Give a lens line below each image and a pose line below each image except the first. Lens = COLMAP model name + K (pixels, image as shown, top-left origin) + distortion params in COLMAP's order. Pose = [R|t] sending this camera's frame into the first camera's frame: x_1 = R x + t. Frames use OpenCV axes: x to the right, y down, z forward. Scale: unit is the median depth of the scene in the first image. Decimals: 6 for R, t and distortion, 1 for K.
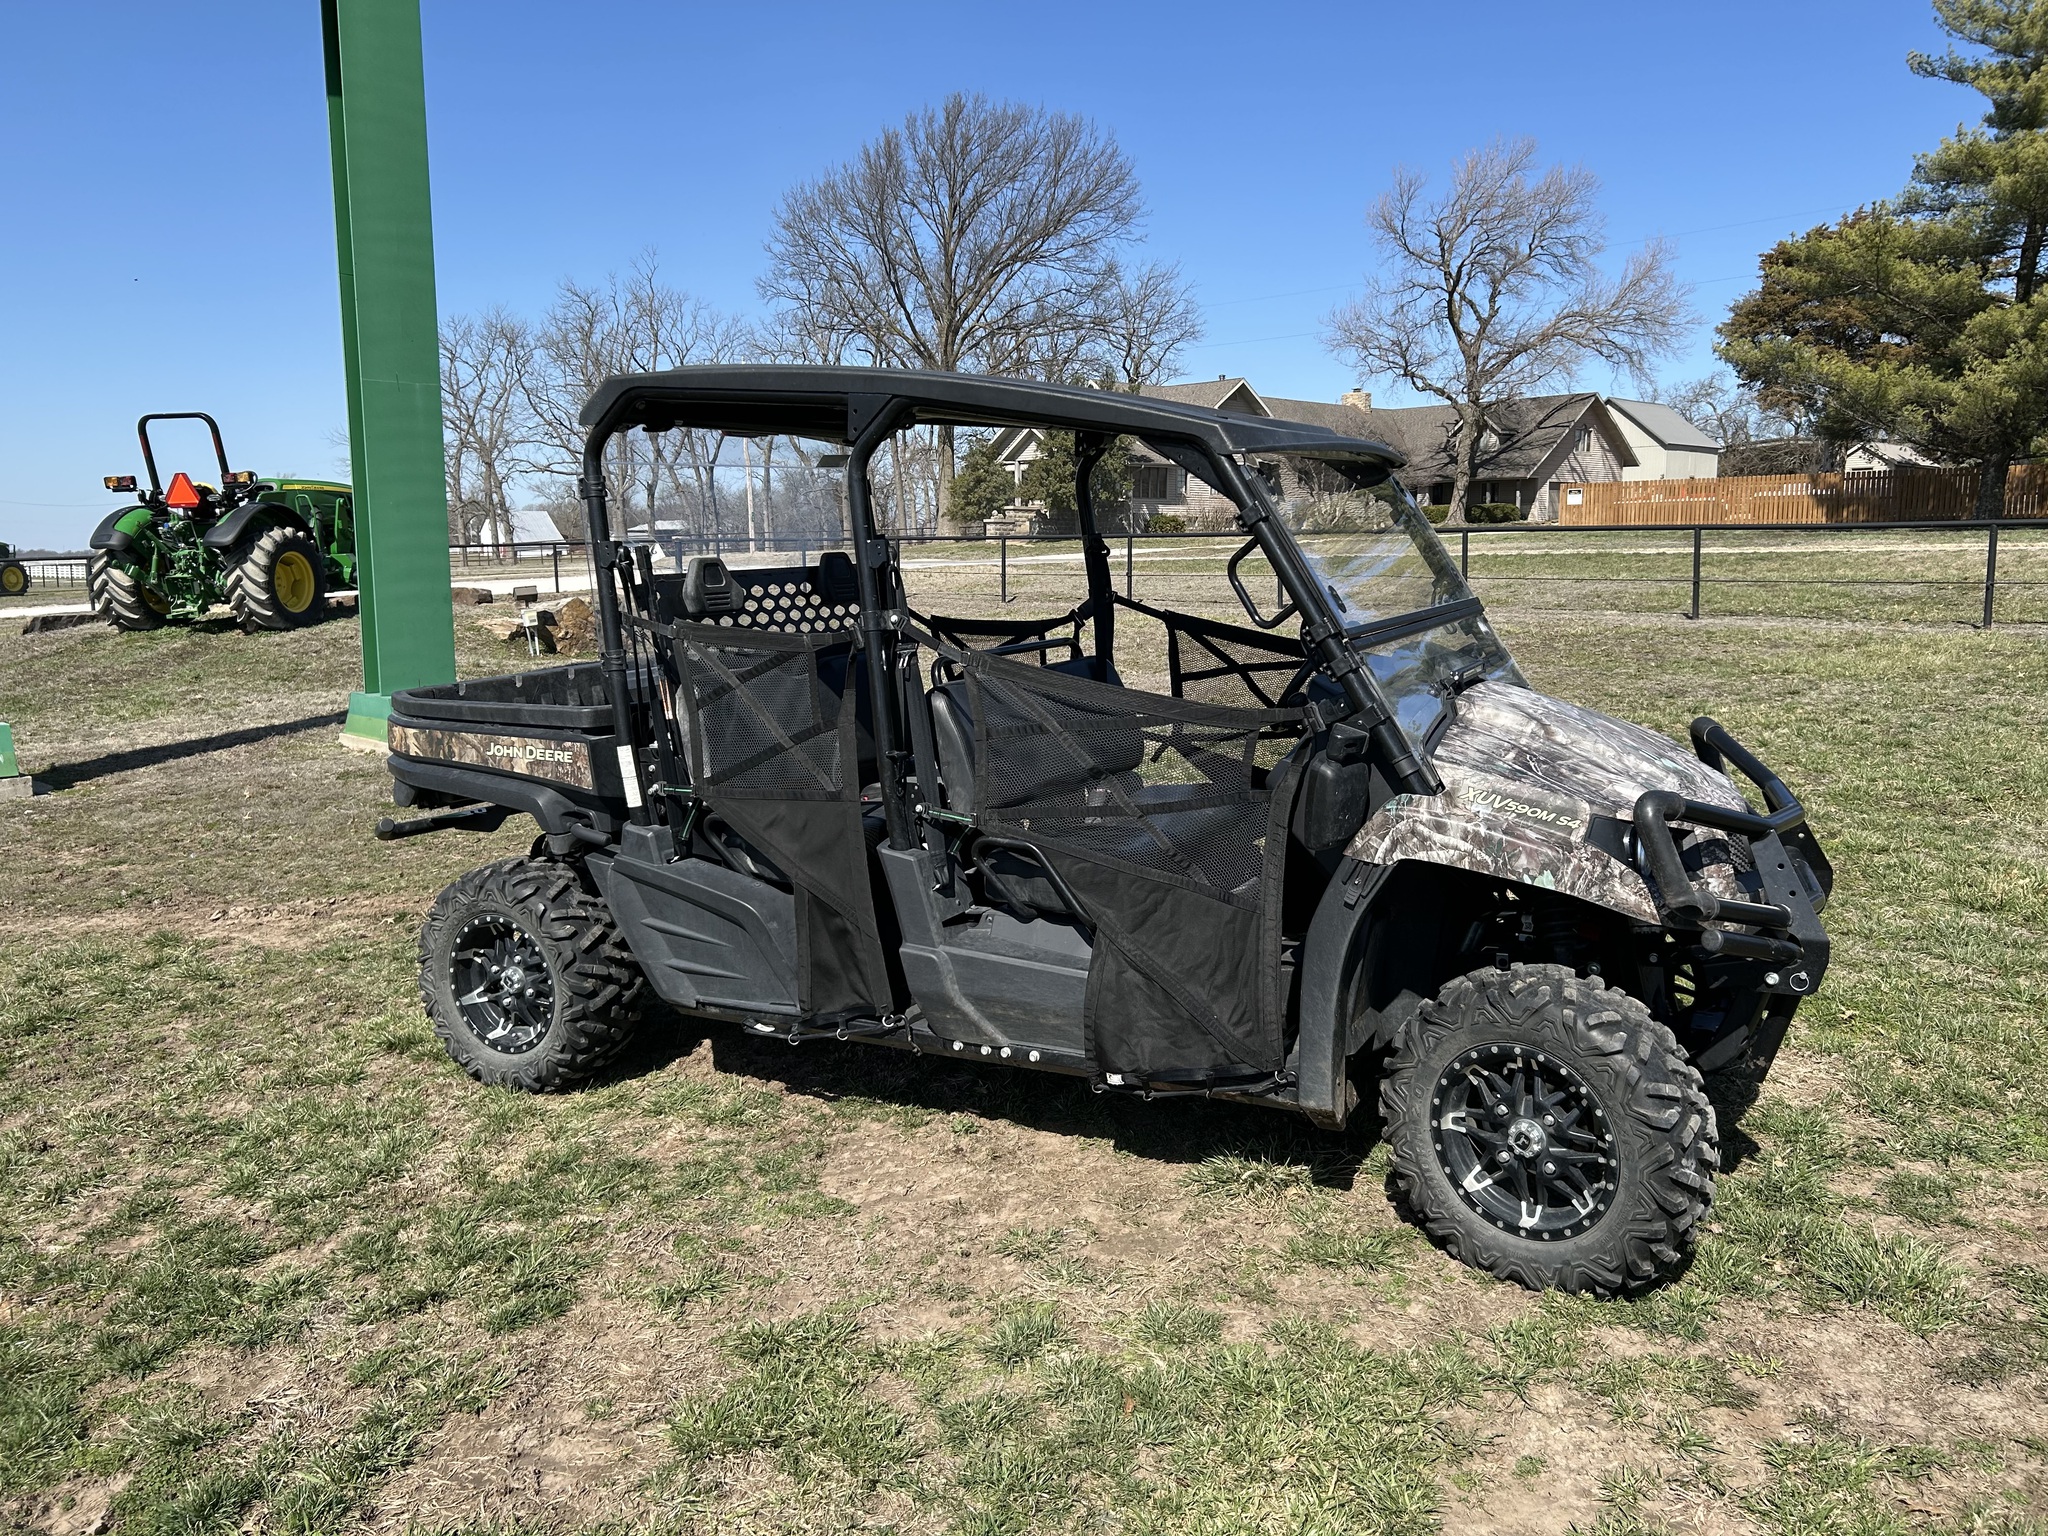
lens RADIAL K [[1544.4, 0, 1050.4], [0, 1544.4, 760.2], [0, 0, 1]] dist [0.061541, -0.066632]
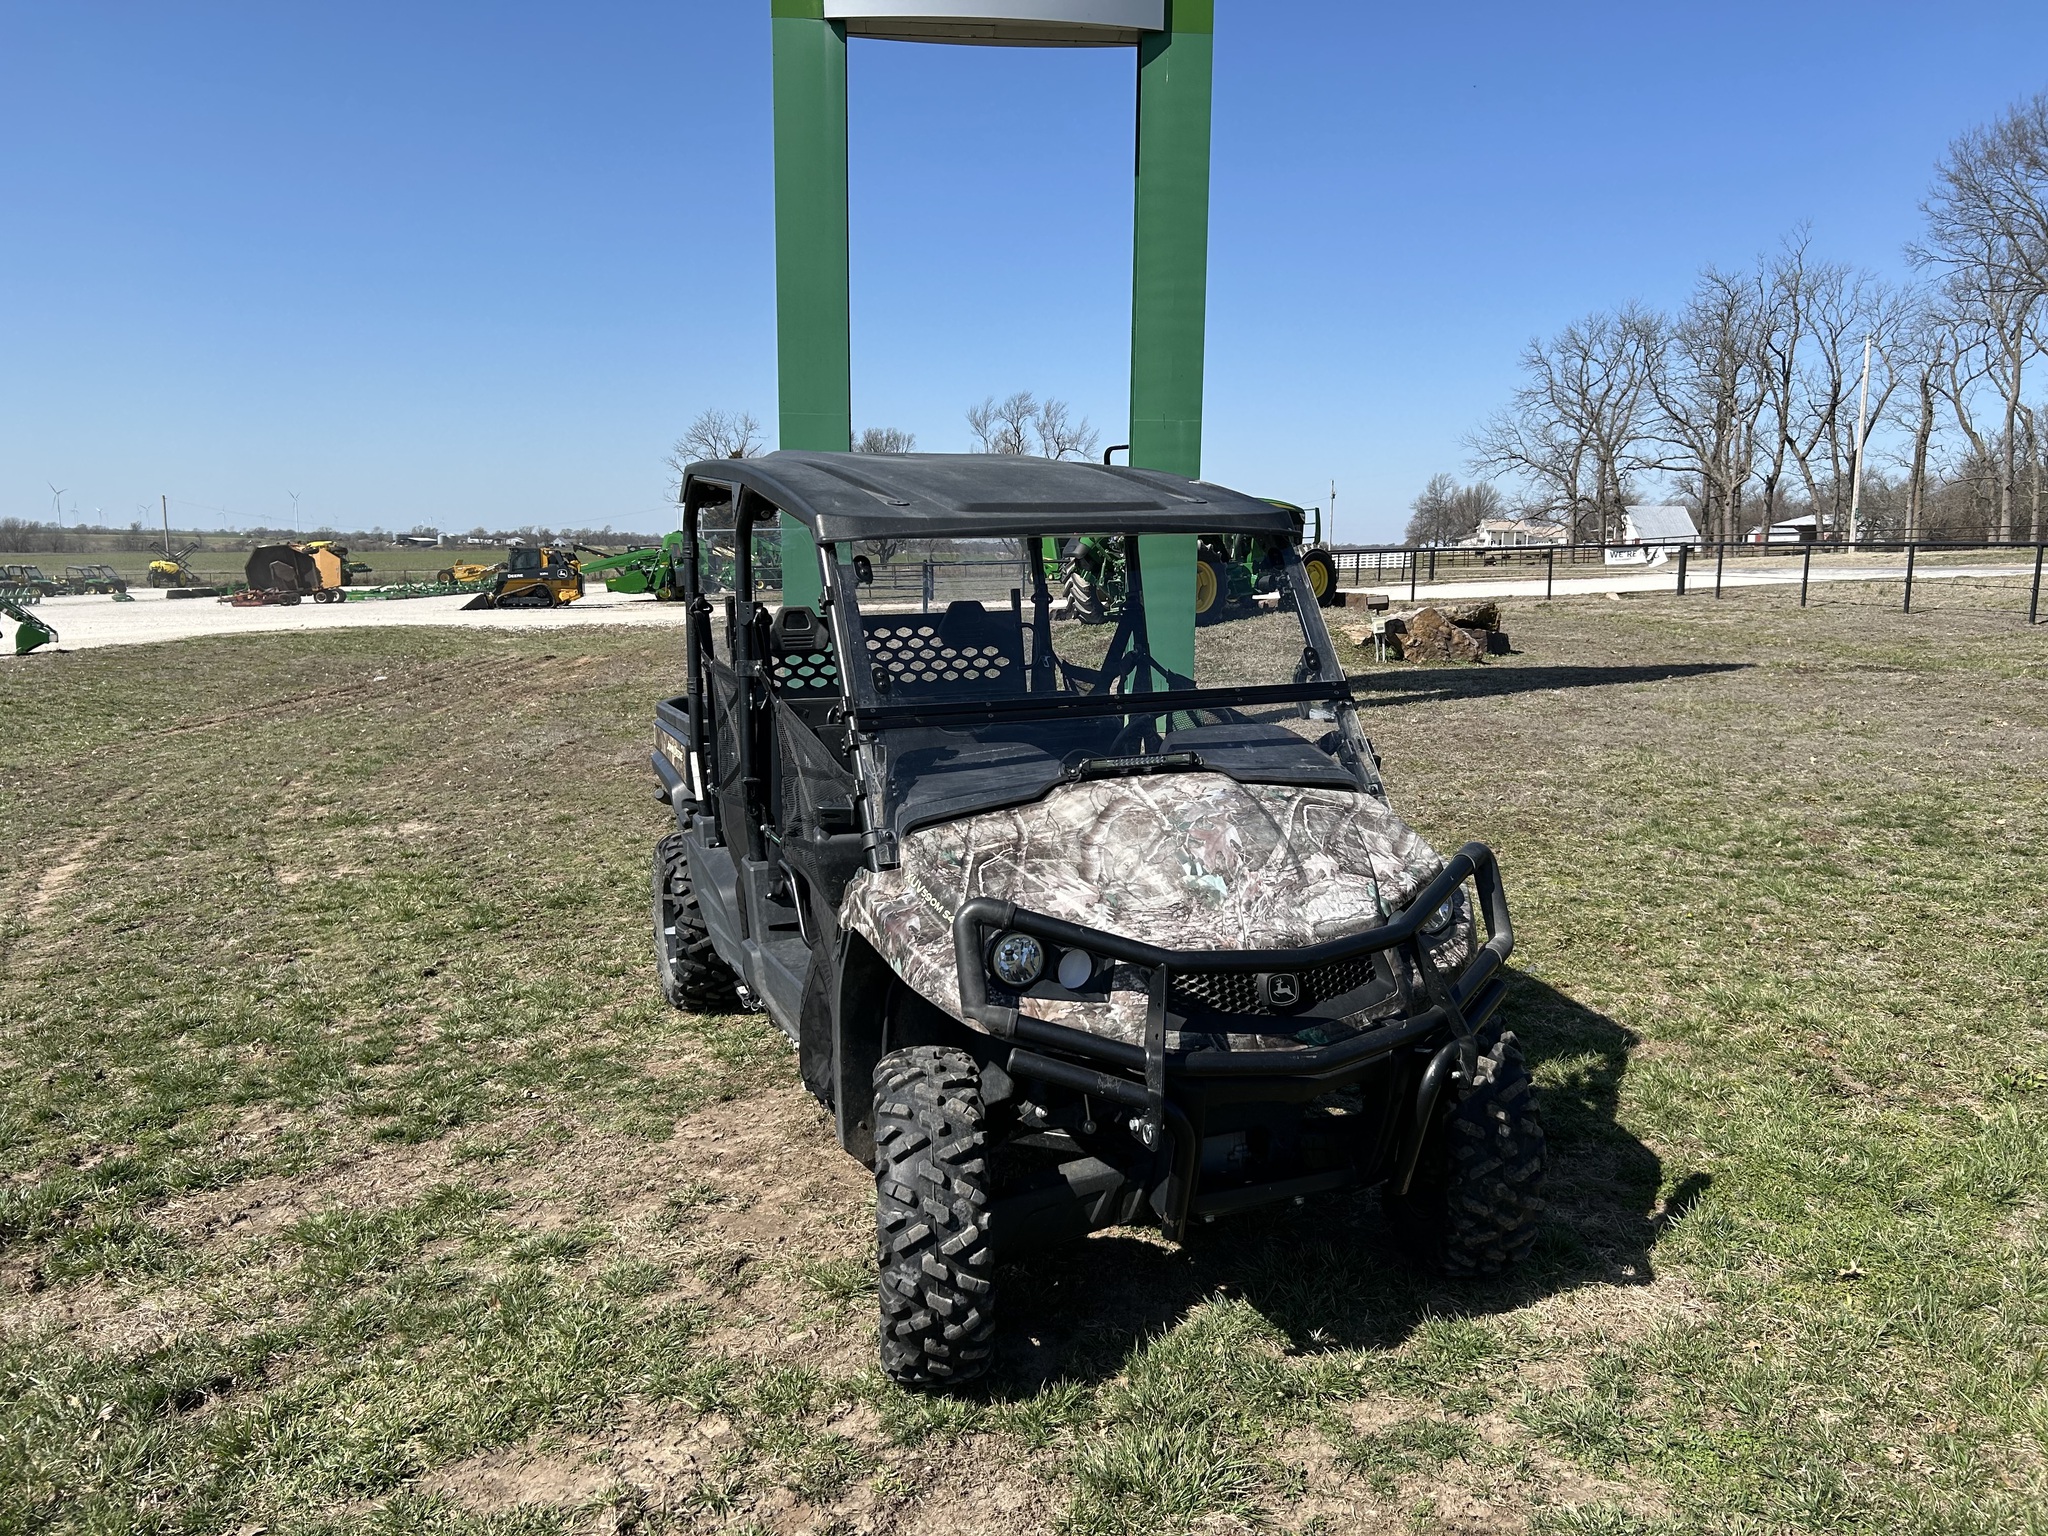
lens RADIAL K [[1544.4, 0, 1045.4], [0, 1544.4, 783.9], [0, 0, 1]] dist [0.061541, -0.066632]
pose [[0.761175, 0.108817, -0.639353, 0.177586], [-0.097361, 0.993824, 0.053235, -0.018380], [0.641197, 0.021727, 0.767068, 0.047179]]
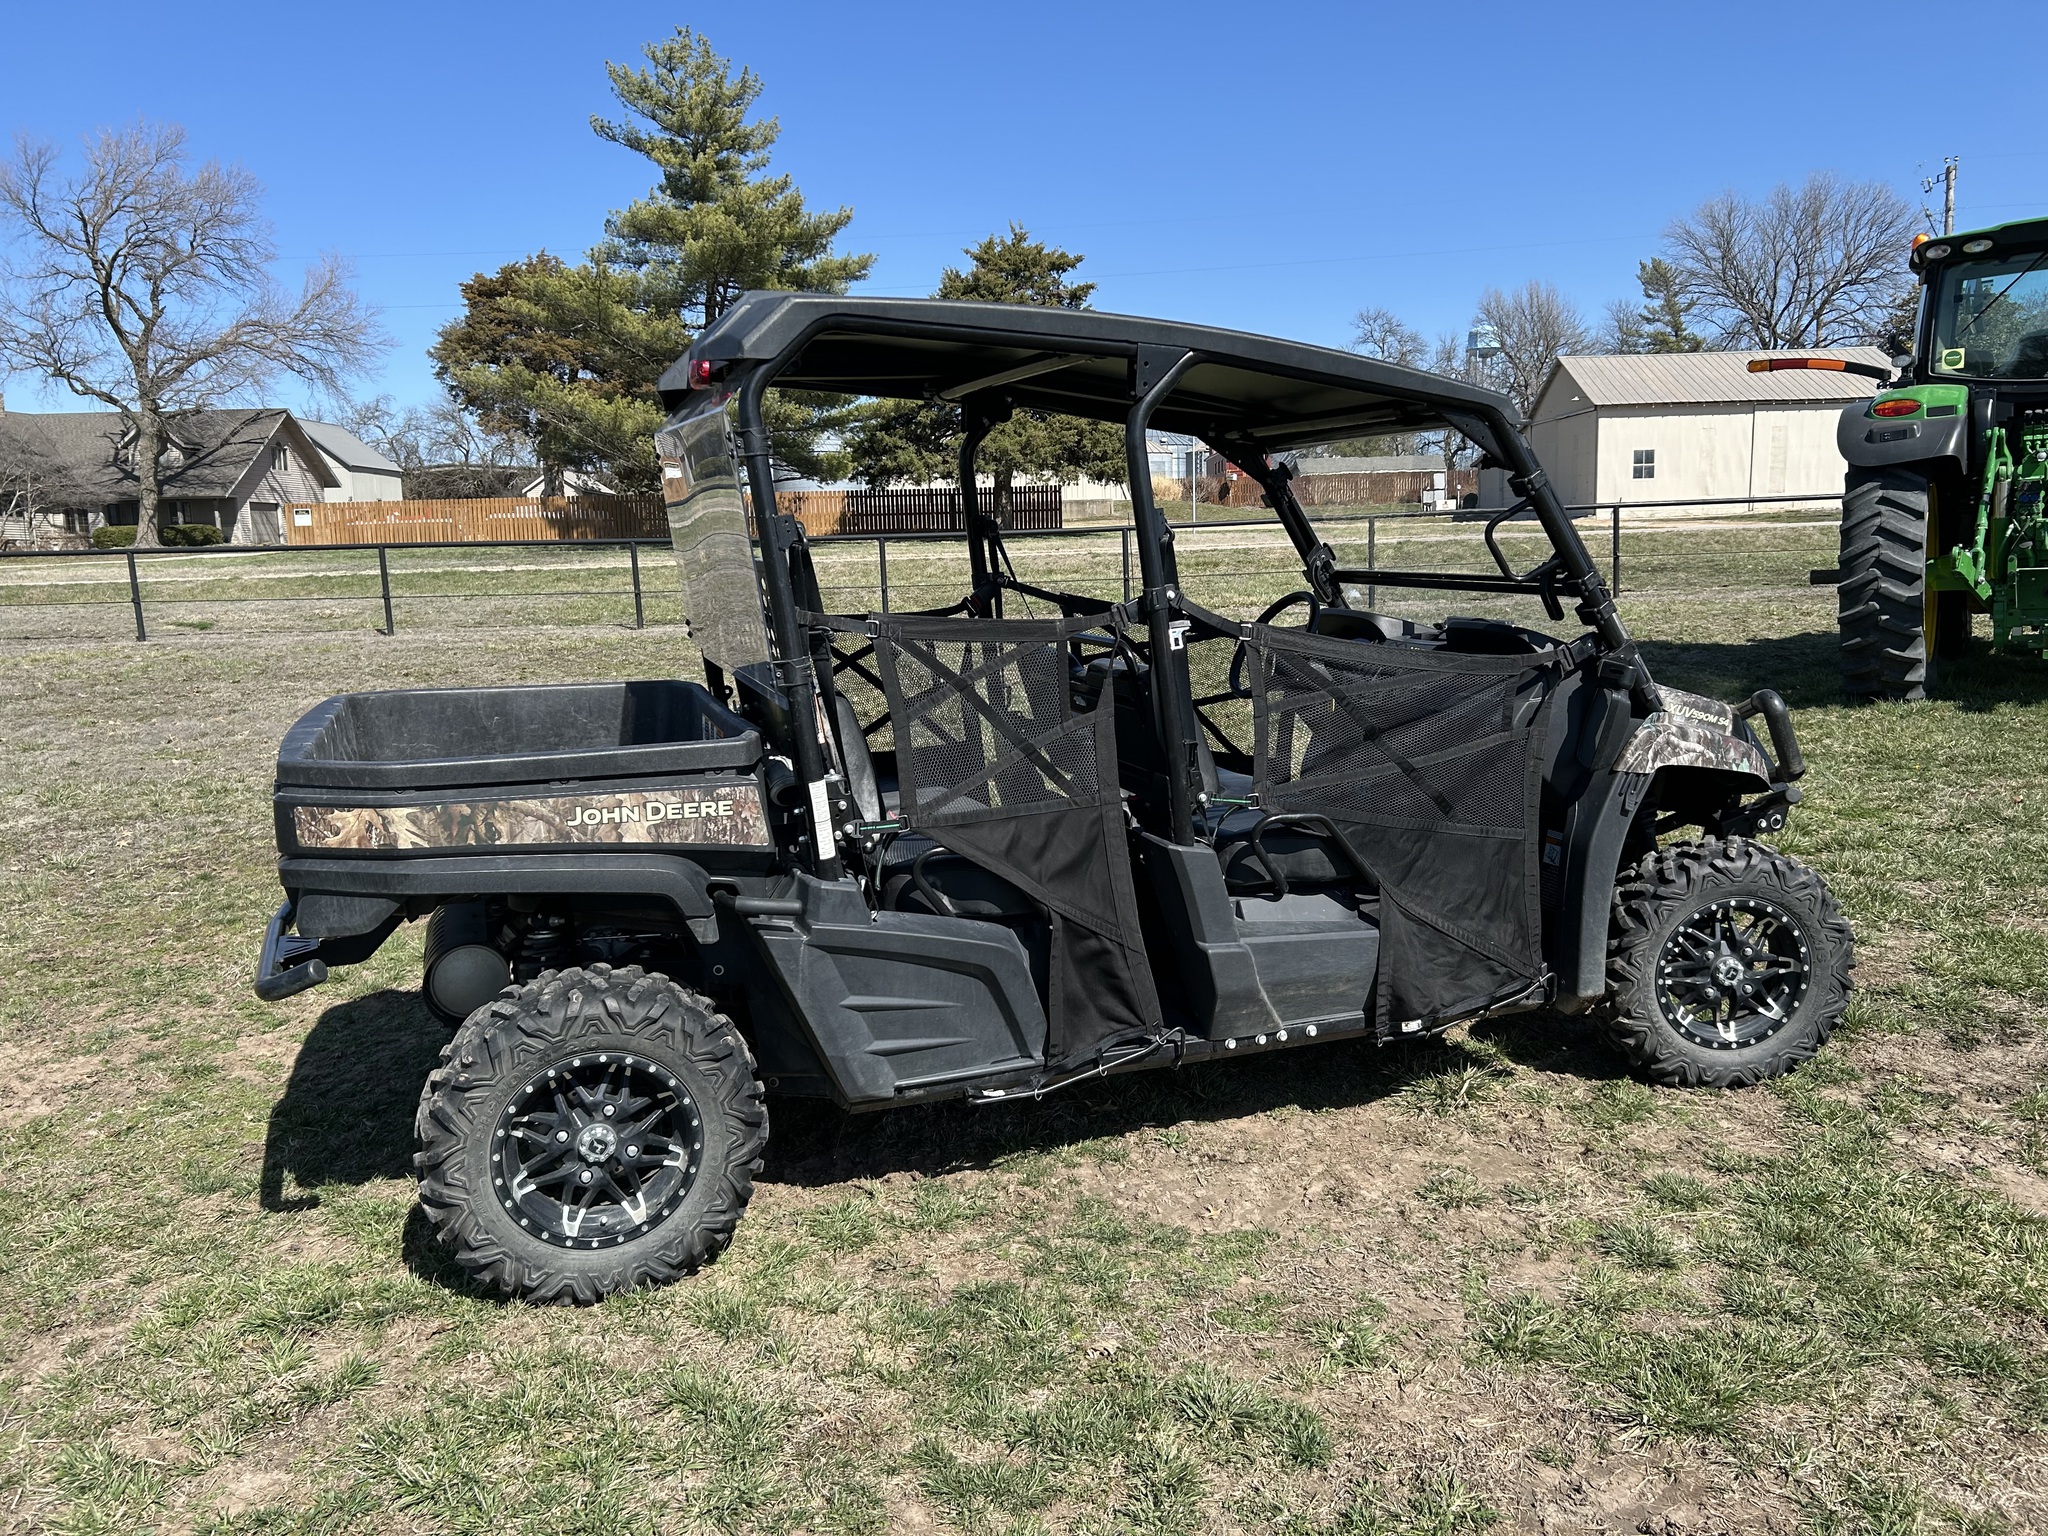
lens RADIAL K [[1544.4, 0, 1047.7], [0, 1544.4, 761.9], [0, 0, 1]] dist [0.061541, -0.066632]
pose [[0.686977, -0.111704, 0.718042, -0.171754], [0.122054, 0.991814, 0.037521, -0.007663], [-0.716356, 0.061864, 0.694987, 0.088620]]
